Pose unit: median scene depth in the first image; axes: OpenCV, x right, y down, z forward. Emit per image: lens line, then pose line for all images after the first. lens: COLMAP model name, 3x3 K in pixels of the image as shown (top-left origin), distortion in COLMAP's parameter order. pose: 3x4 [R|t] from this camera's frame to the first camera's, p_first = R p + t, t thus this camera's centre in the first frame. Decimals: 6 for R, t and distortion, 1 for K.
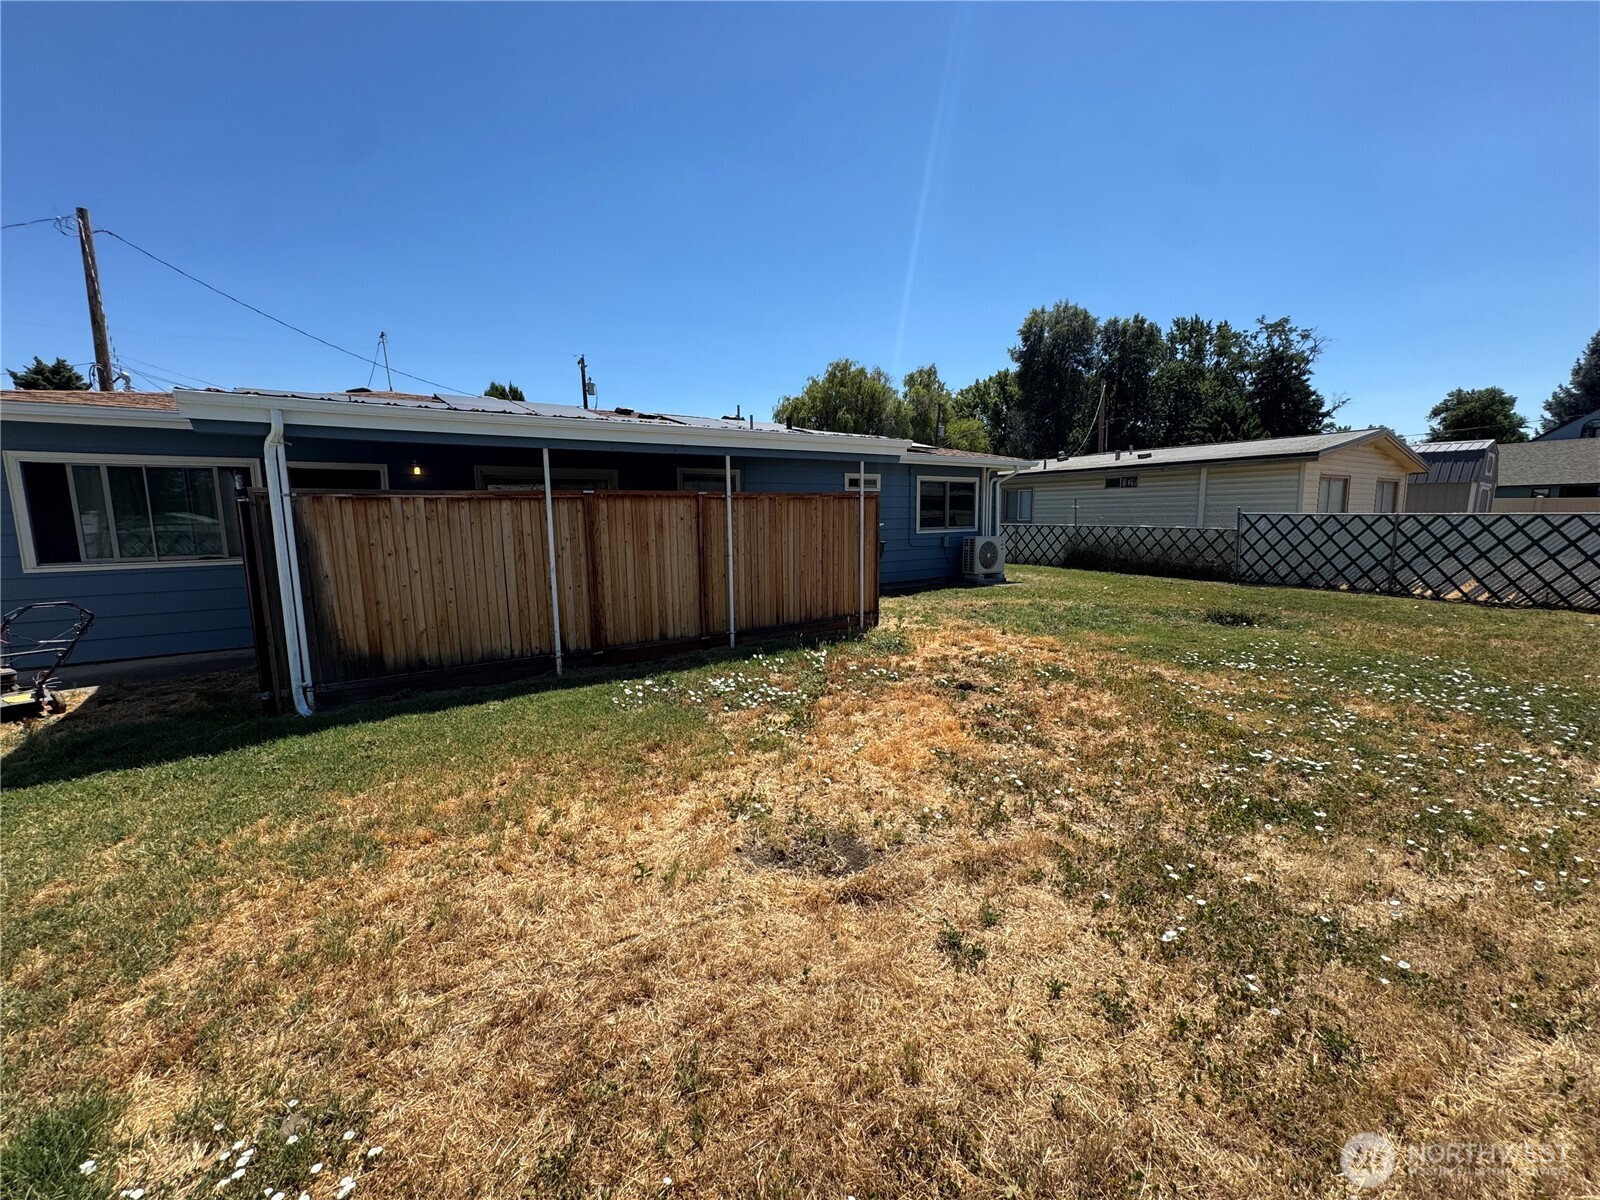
lens RADIAL K [[636.5, 0, 803.9], [0, 636.5, 601.7], [0, 0, 1]] dist [-0.000979, -0.000010]
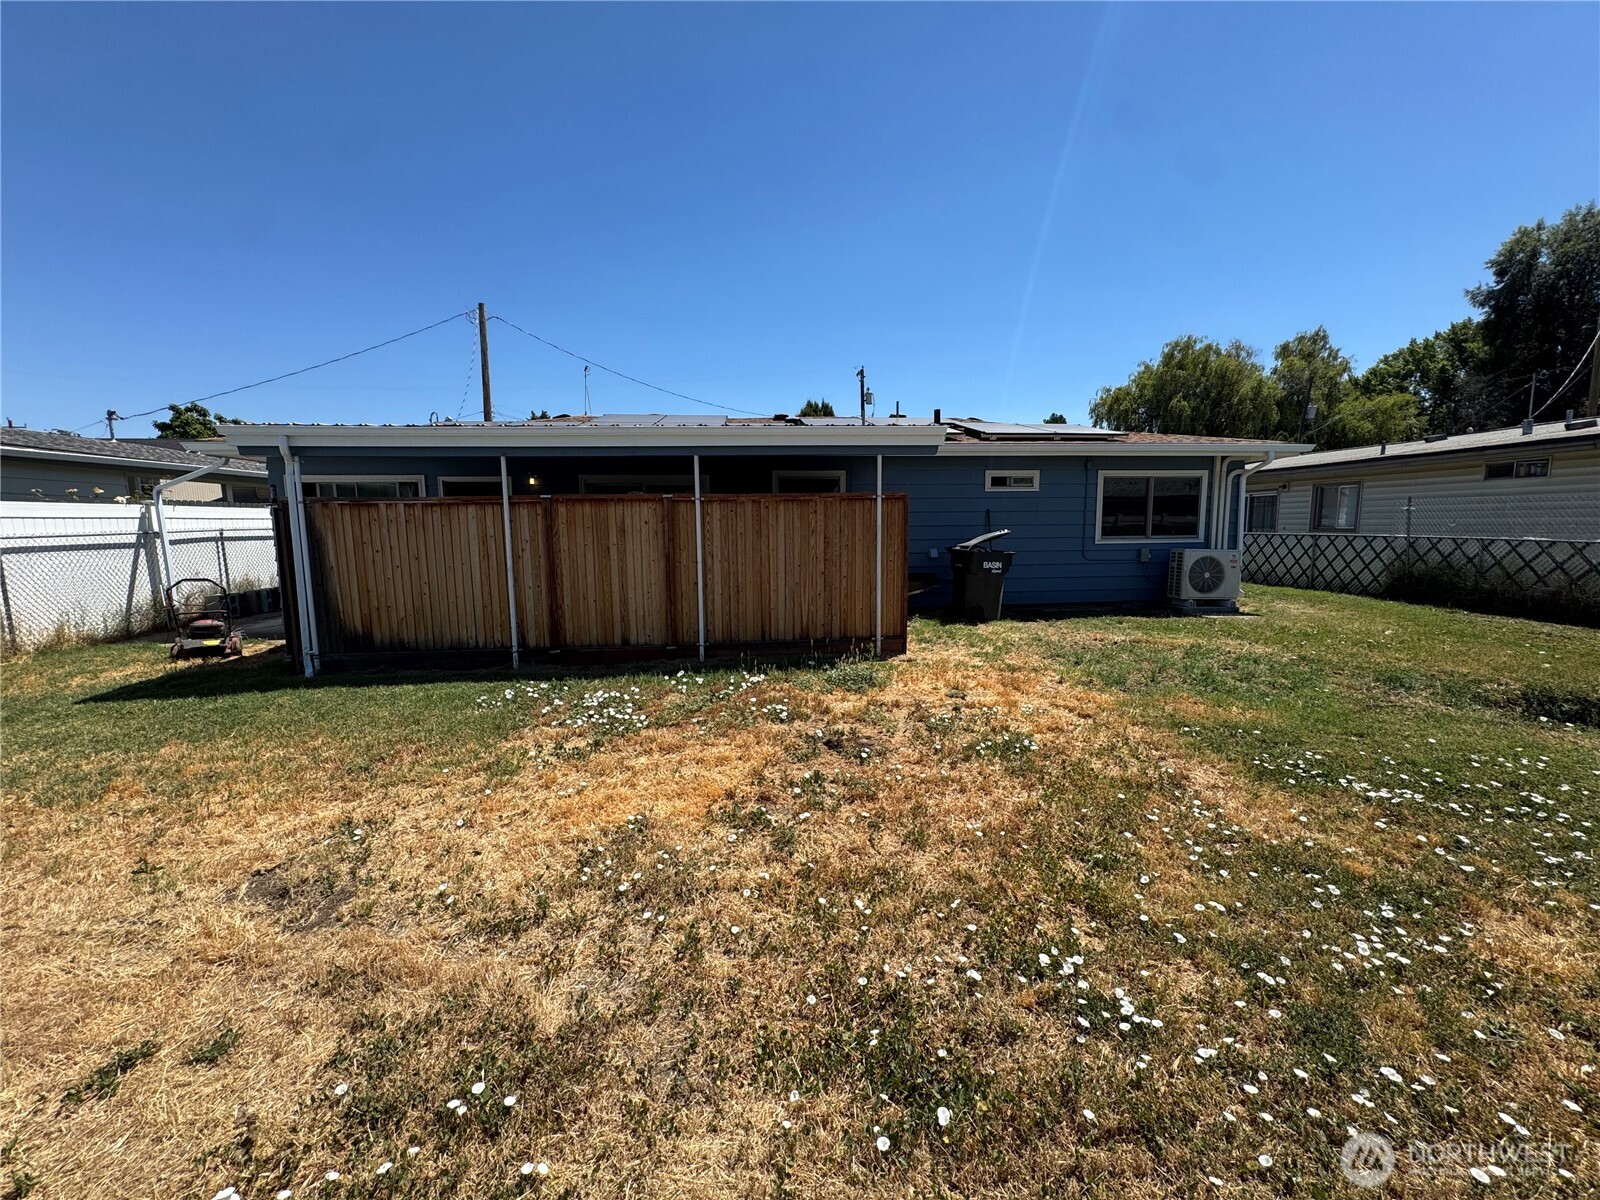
lens RADIAL K [[636.5, 0, 803.2], [0, 636.5, 604.6], [0, 0, 1]] dist [-0.000979, -0.000010]
pose [[0.874054, 0.064855, -0.481481, 0.443959], [-0.067197, 0.997663, 0.012399, -0.030556], [0.481159, 0.021516, 0.876369, 0.241151]]
